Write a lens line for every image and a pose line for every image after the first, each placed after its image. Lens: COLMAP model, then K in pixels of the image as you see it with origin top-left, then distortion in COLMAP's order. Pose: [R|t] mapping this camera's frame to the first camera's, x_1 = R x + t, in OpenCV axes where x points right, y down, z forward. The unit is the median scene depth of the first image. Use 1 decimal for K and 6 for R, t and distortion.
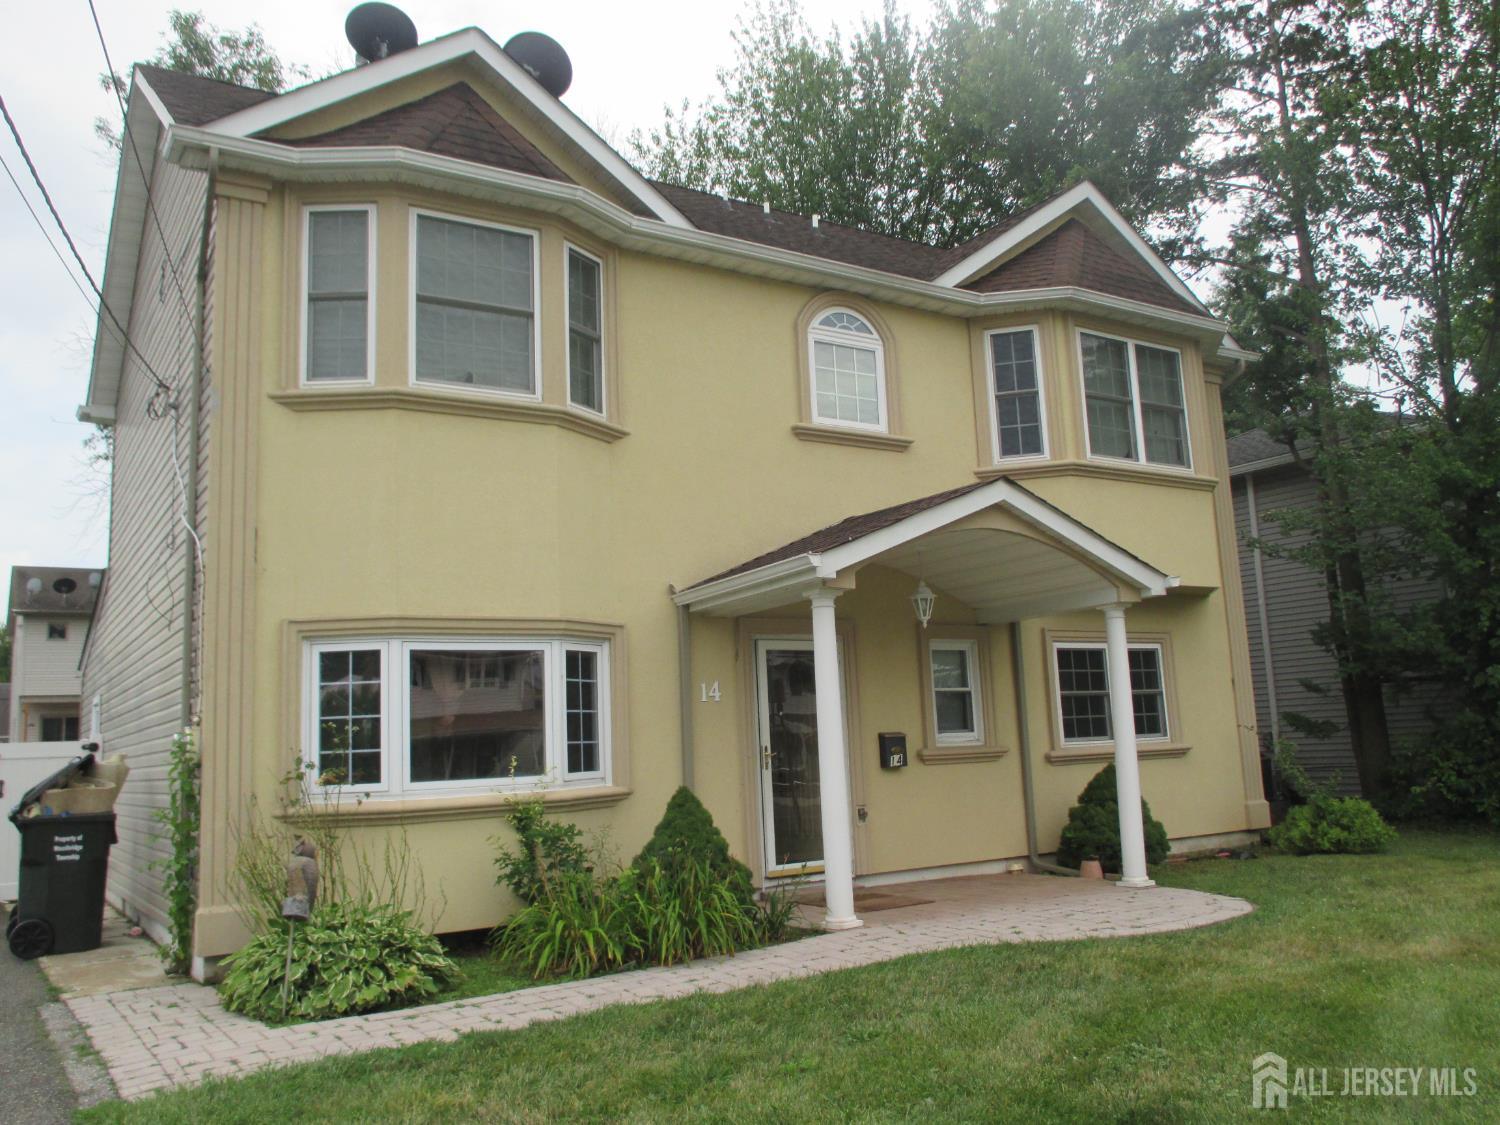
lens RADIAL K [[1230.2, 0, 759.3], [0, 1230.2, 542.9], [0, 0, 1]] dist [-0.083378, 0.158422]
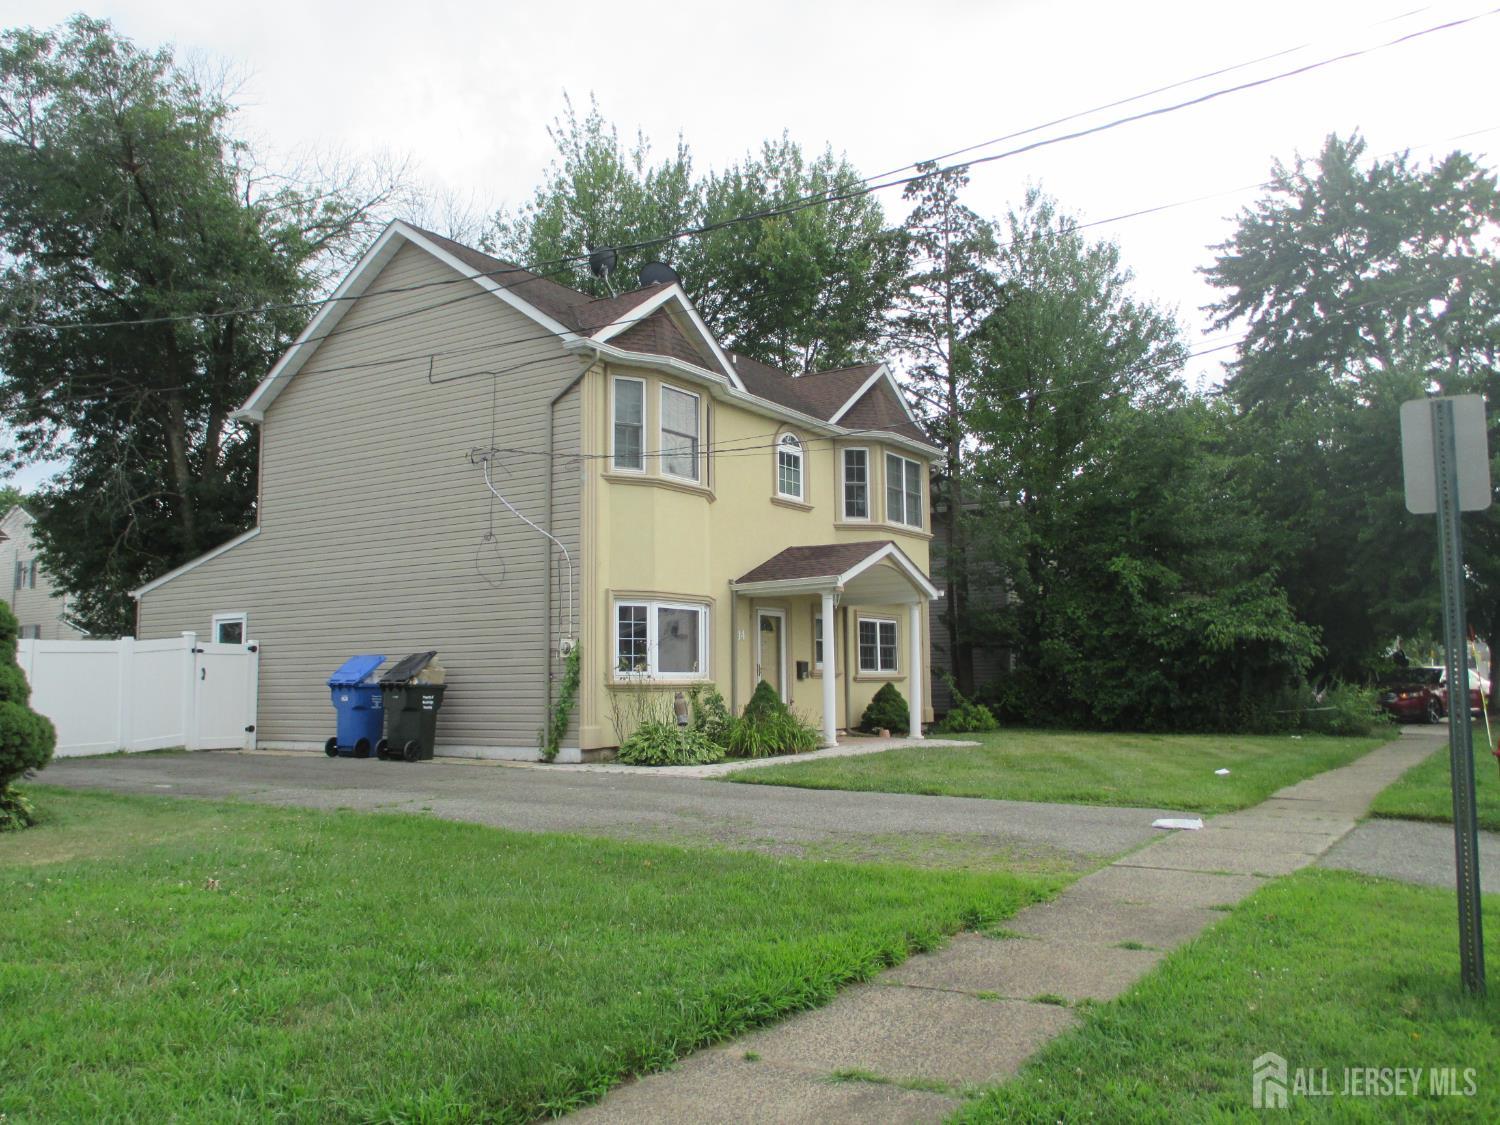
lens RADIAL K [[1218.6, 0, 750.0], [0, 1218.6, 562.5], [0, 0, 1]] dist [-0.053618, 0.003328]
pose [[0.909624, 0.076734, 0.408284, -0.866511], [-0.098177, 0.994661, 0.031791, -0.058740], [-0.403664, -0.069002, 0.912301, -0.802118]]
